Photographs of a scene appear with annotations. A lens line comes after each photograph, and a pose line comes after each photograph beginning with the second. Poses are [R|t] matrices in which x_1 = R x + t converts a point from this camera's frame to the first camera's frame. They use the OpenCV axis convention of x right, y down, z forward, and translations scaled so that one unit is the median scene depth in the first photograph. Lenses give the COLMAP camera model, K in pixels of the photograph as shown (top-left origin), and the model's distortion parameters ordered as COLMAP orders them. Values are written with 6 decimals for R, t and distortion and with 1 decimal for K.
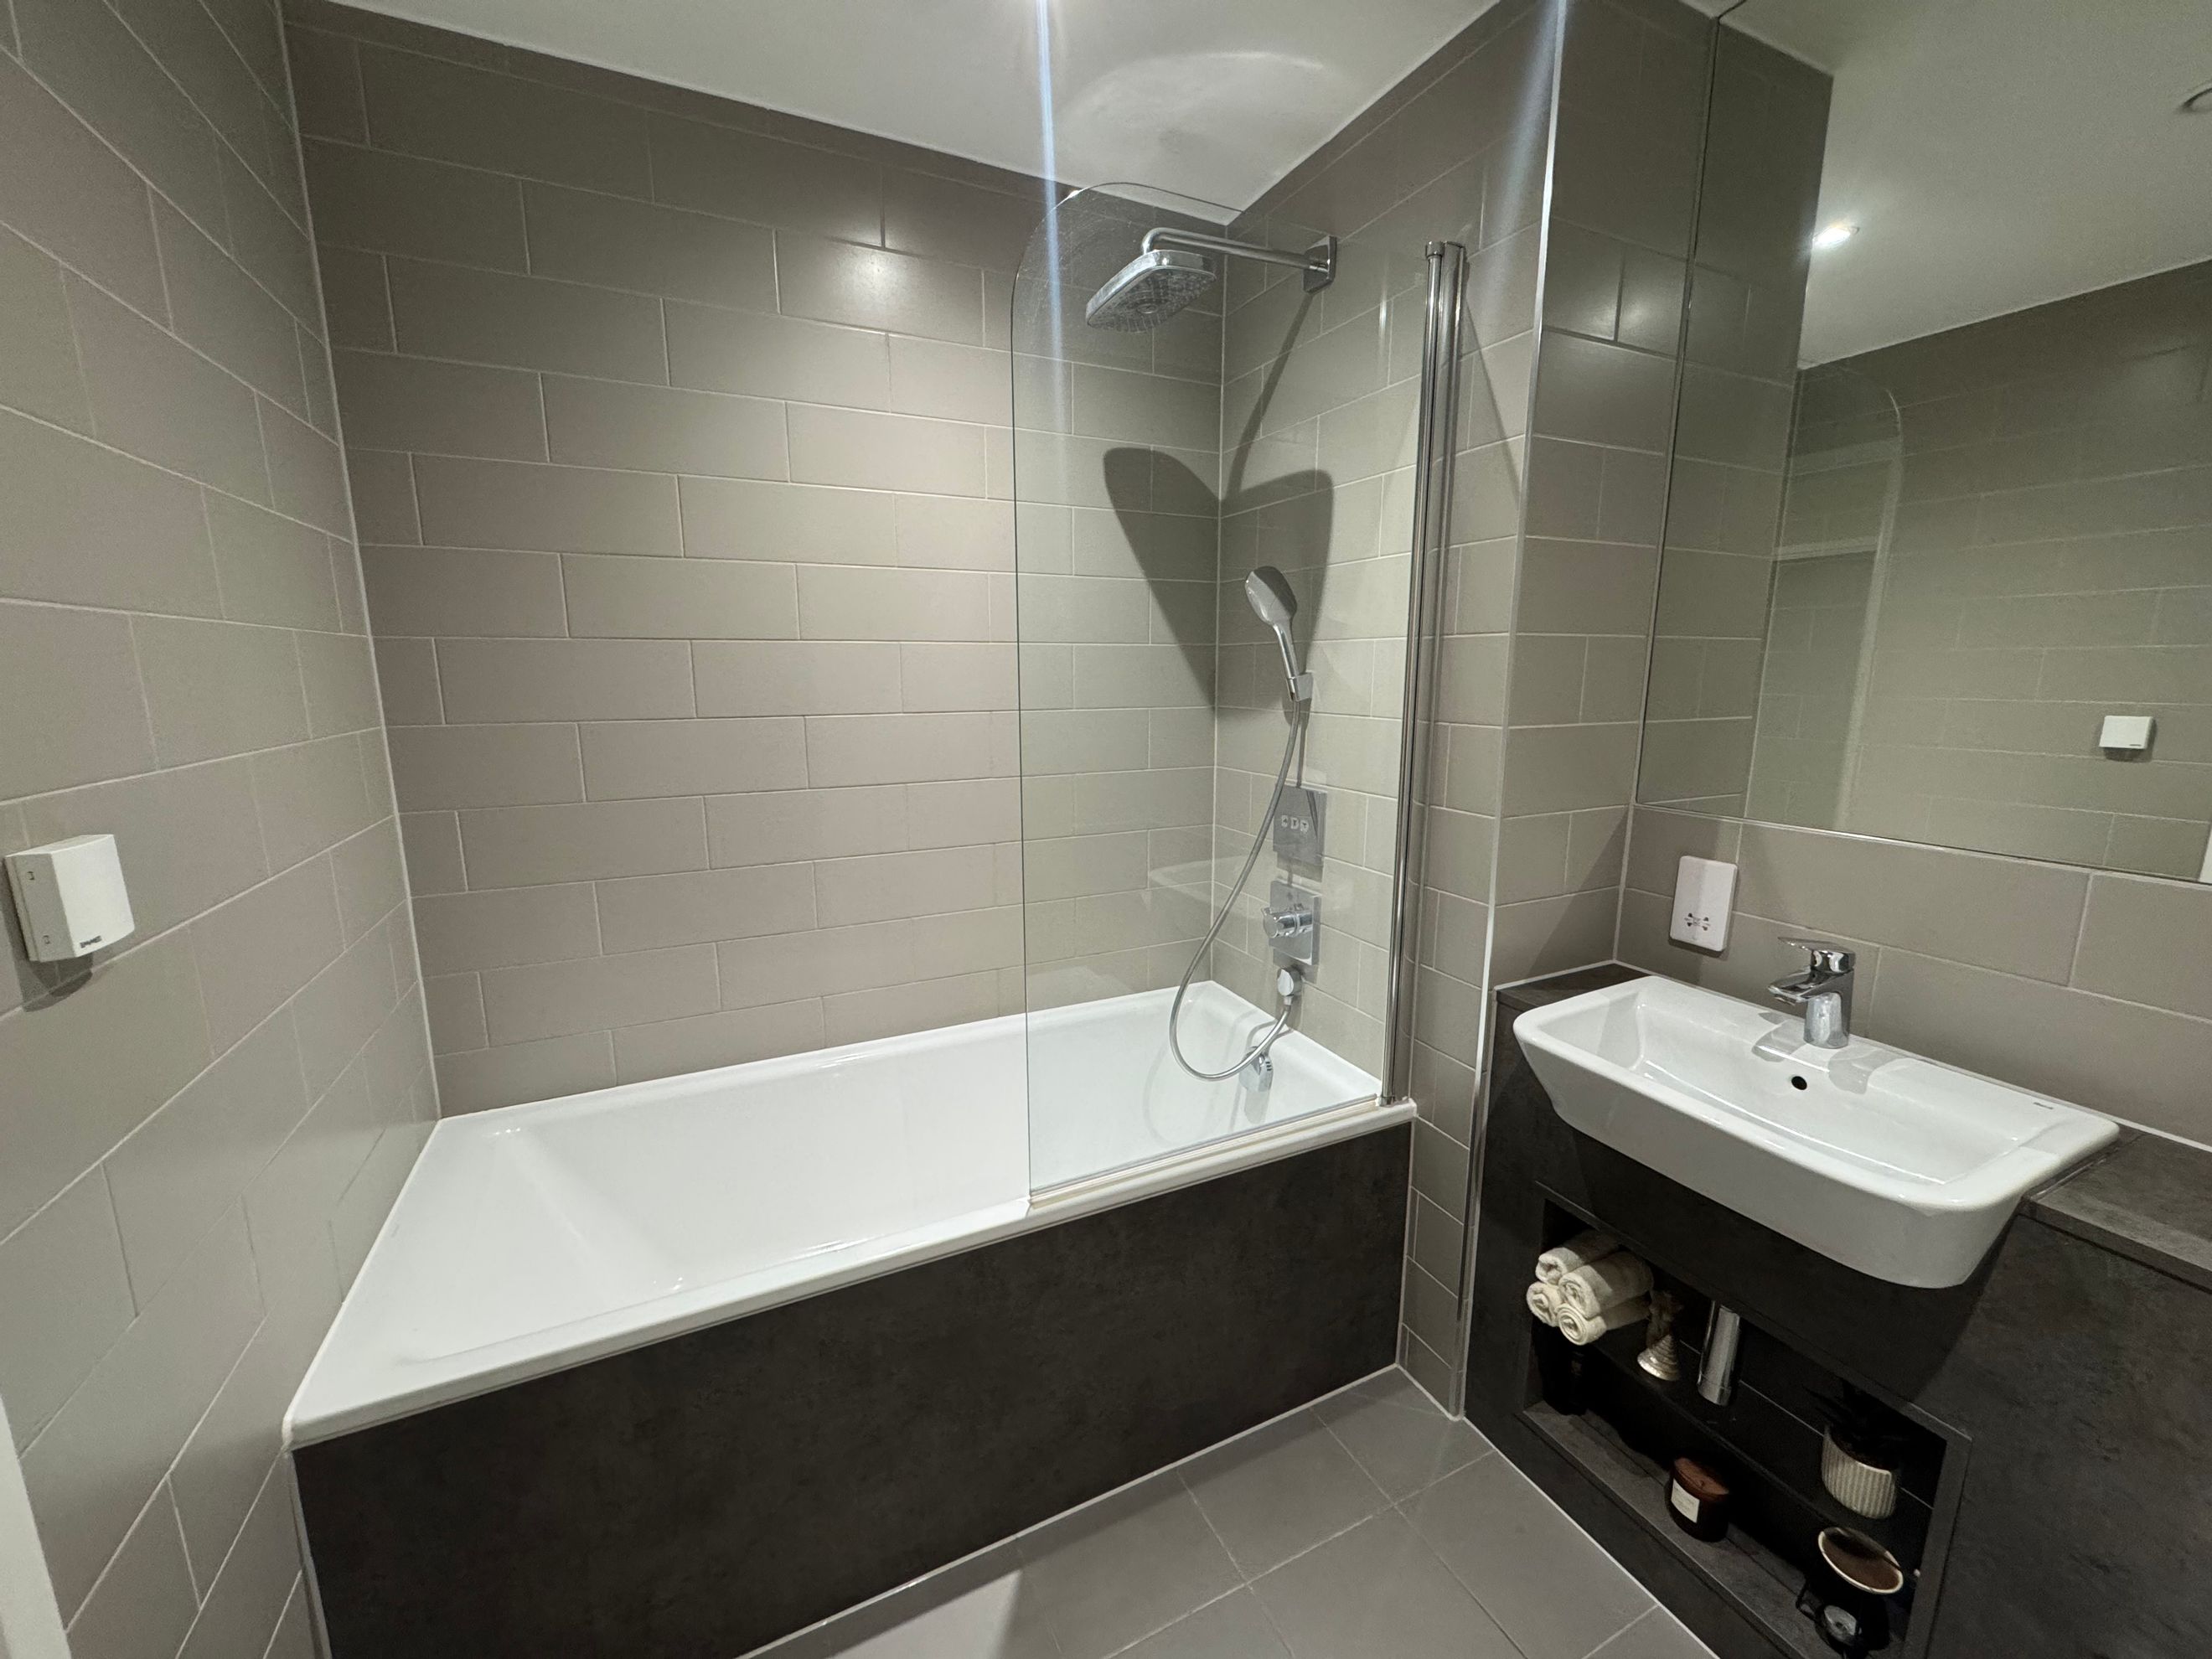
lens RADIAL K [[881.1, 0, 1106.1], [0, 881.1, 827.1], [0, 0, 1]] dist [-0.003792, -0.000531]
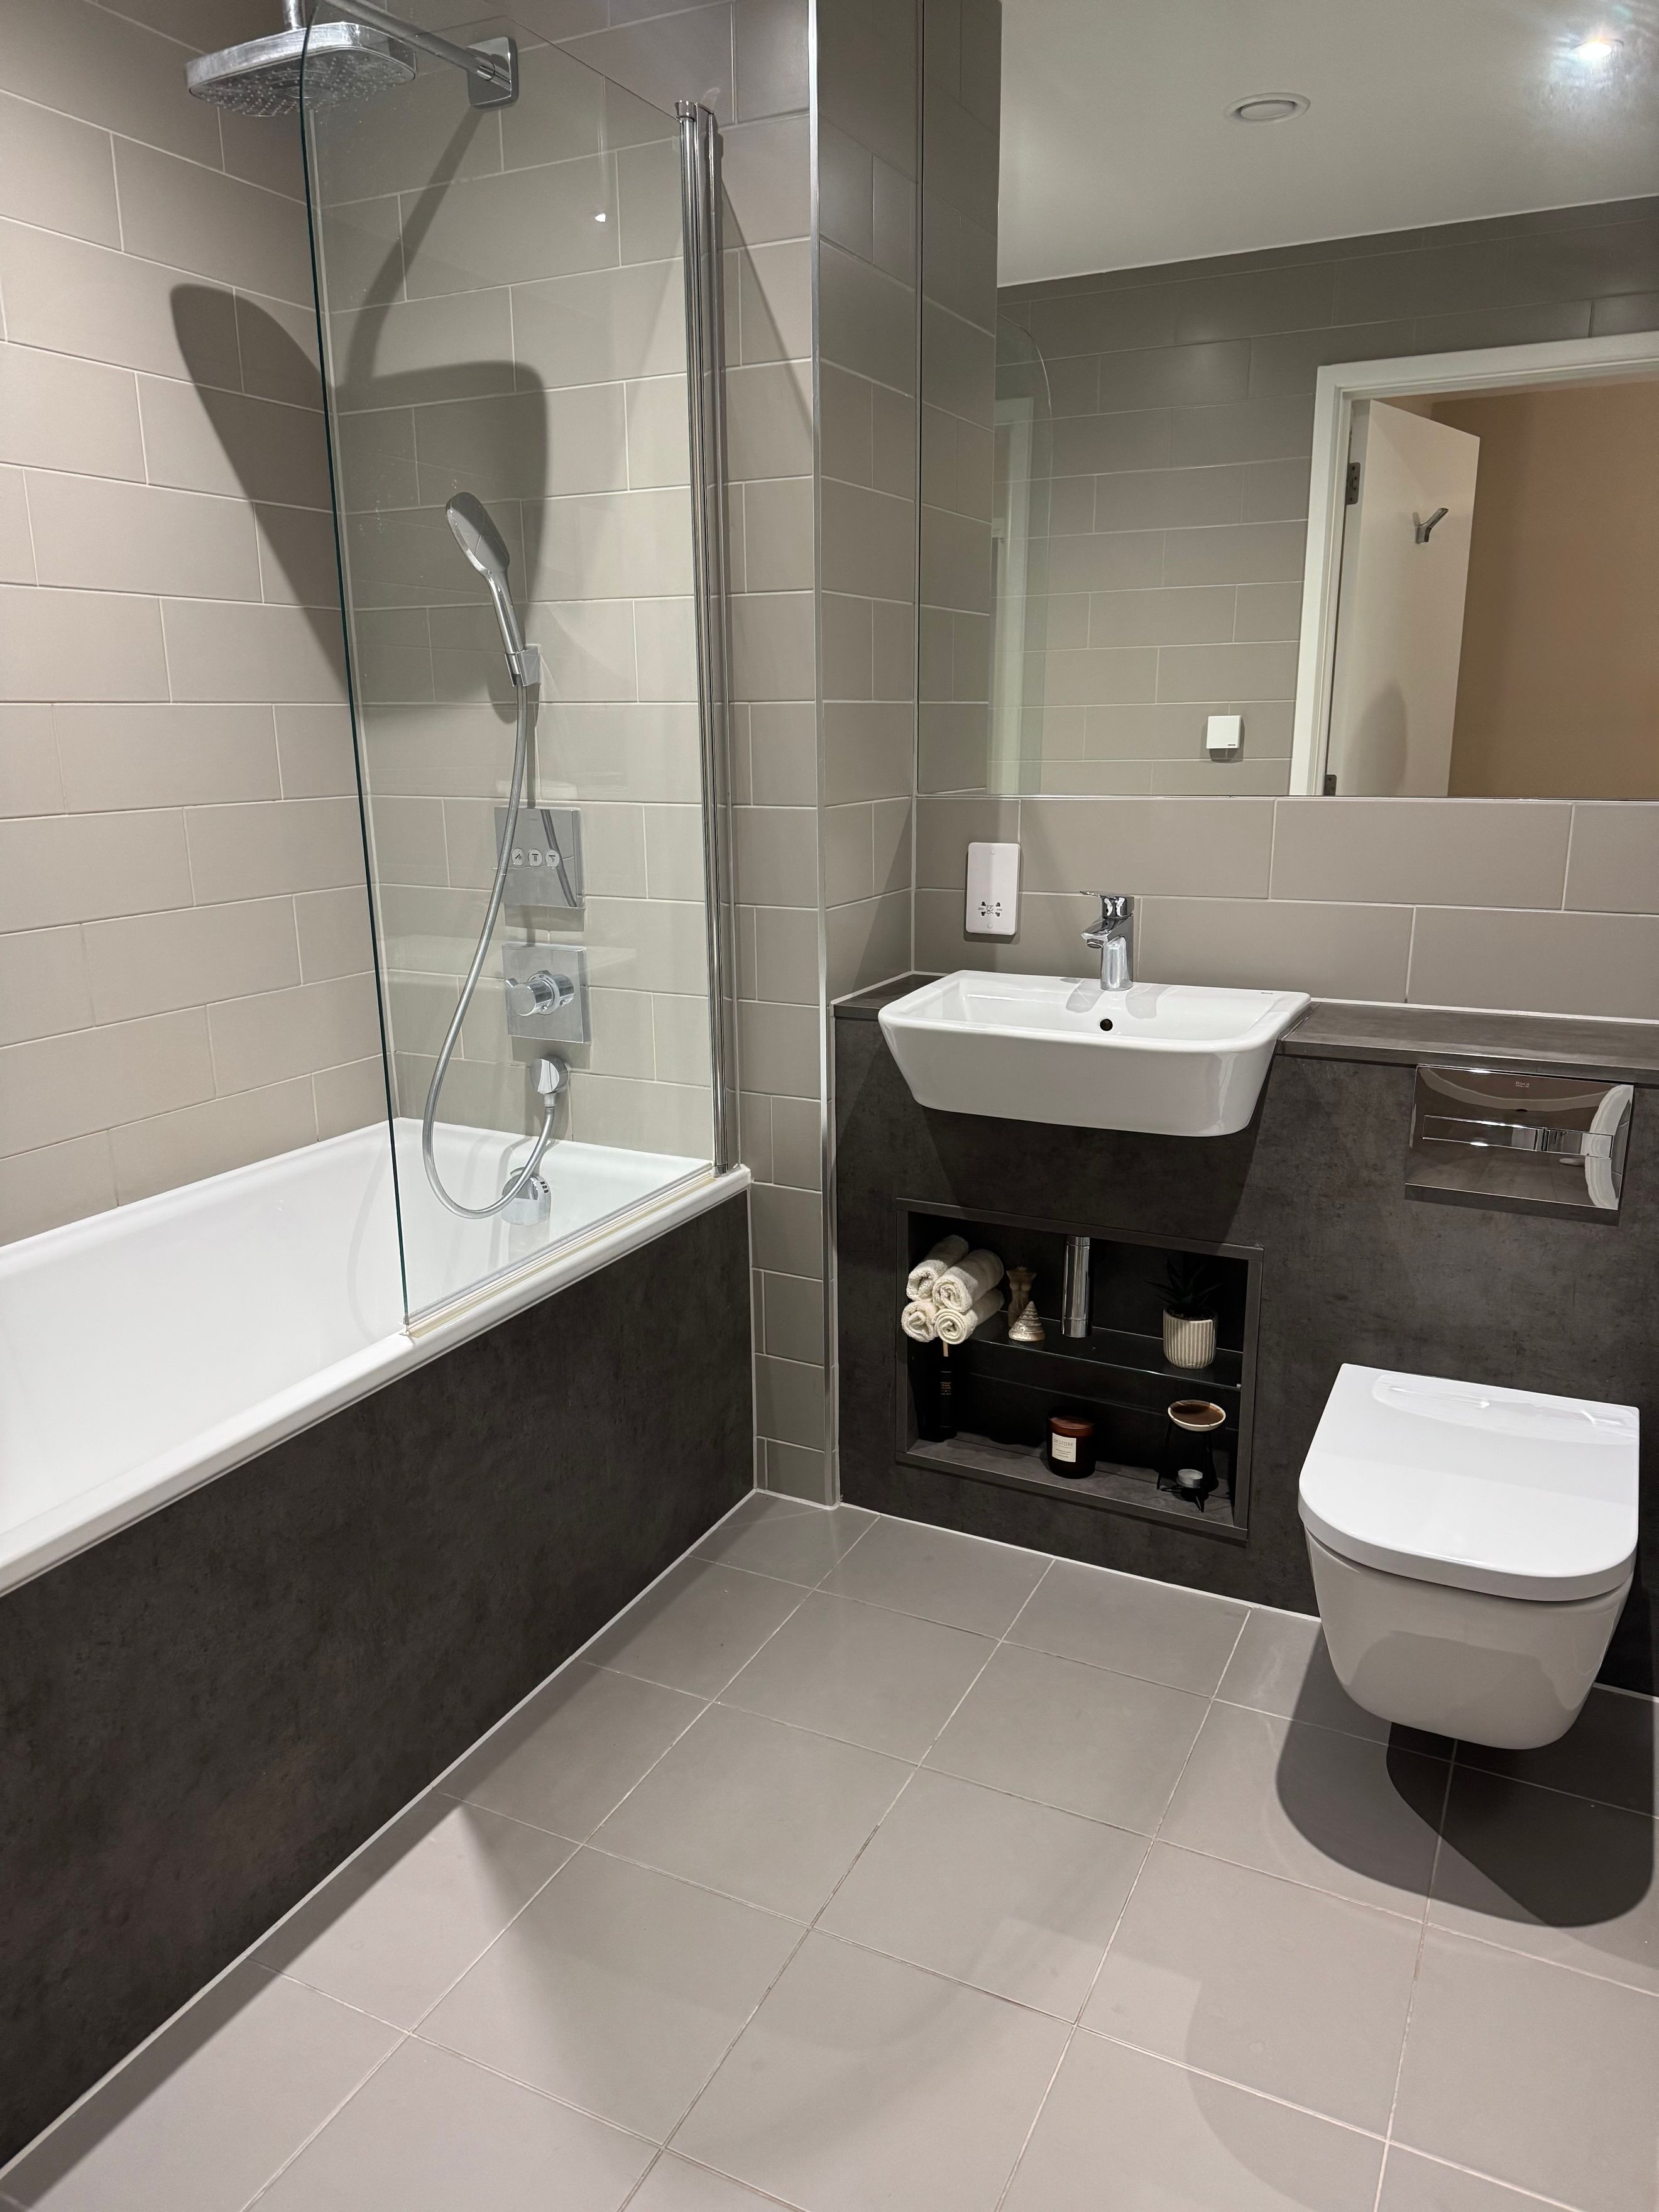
lens RADIAL K [[1527.1, 0, 838.2], [0, 1527.1, 1119.7], [0, 0, 1]] dist [0.098282, -0.134091]
pose [[0.787265, -0.160971, 0.595233, -0.497680], [0.117953, 0.986812, 0.110860, 0.127276], [-0.605228, -0.017066, 0.795869, -0.247915]]
